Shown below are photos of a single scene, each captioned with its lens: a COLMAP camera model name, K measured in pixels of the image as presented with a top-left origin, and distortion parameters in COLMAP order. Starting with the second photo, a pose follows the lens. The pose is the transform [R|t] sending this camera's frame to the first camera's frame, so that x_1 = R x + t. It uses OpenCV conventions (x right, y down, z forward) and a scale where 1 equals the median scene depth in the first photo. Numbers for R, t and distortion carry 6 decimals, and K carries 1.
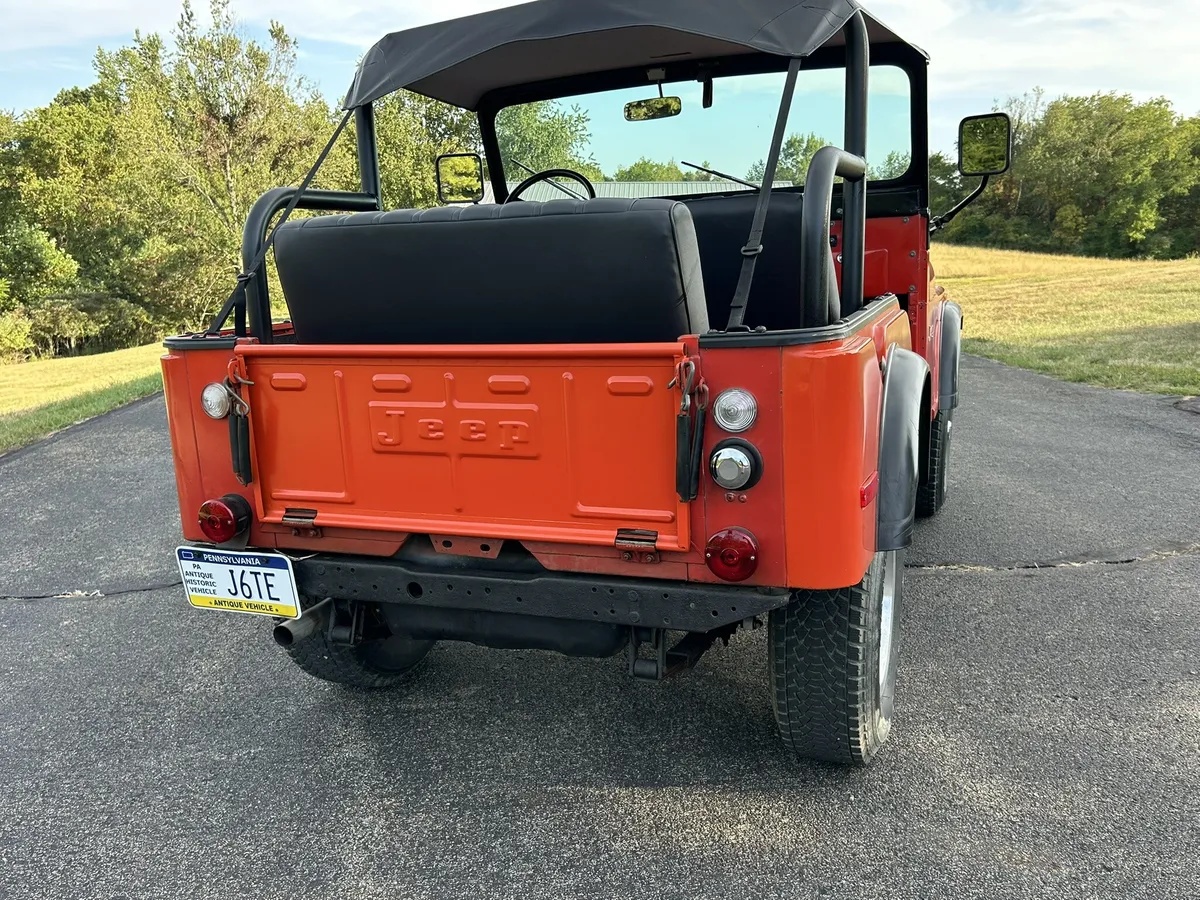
lens RADIAL K [[1028.6, 0, 600.0], [0, 1028.6, 450.0], [0, 0, 1]] dist [0.094261, -0.165519]
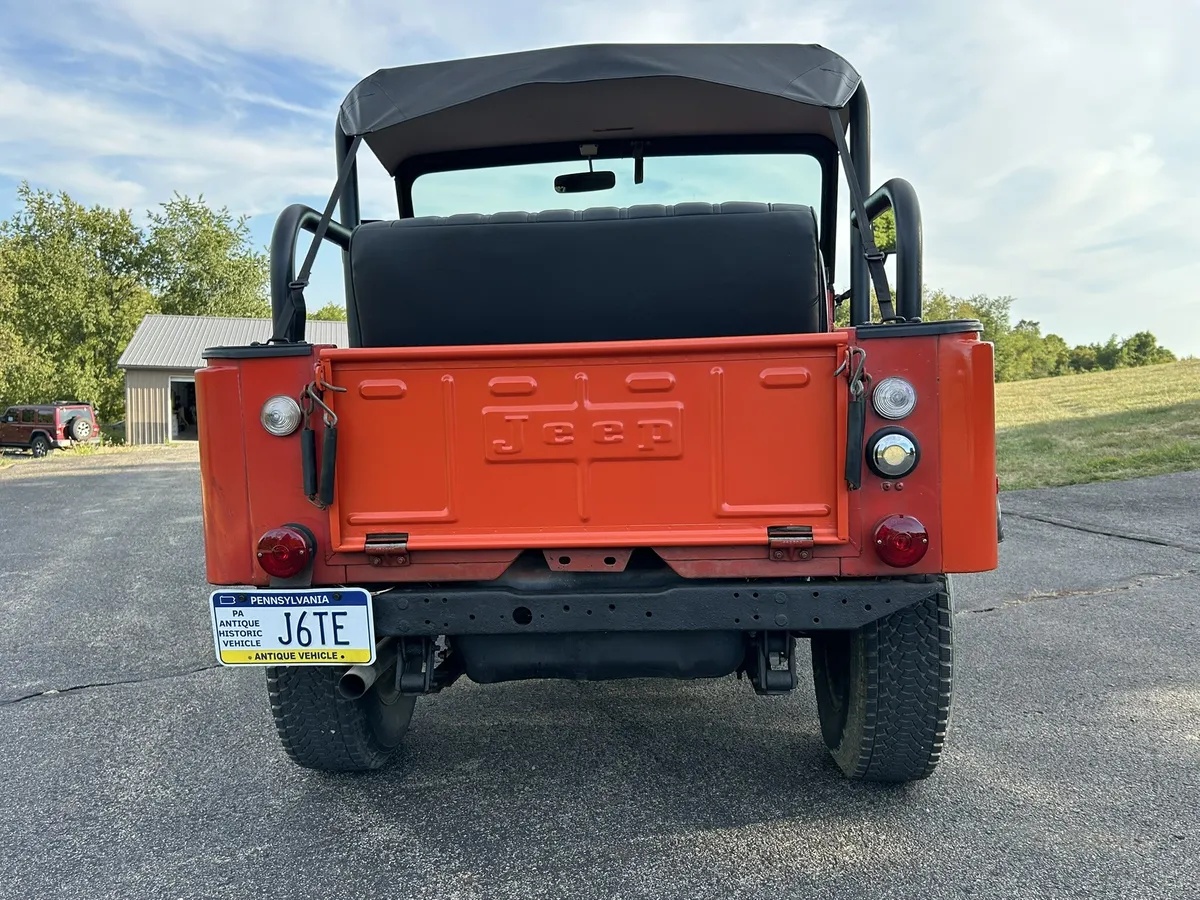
lens RADIAL K [[1021.6, 0, 600.0], [0, 1021.6, 450.0], [0, 0, 1]] dist [0.091389, -0.152284]
pose [[0.954679, -0.005885, 0.297578, -0.361349], [0.047088, 0.990200, -0.131481, 0.106292], [-0.293887, 0.139535, 0.945600, 0.096955]]
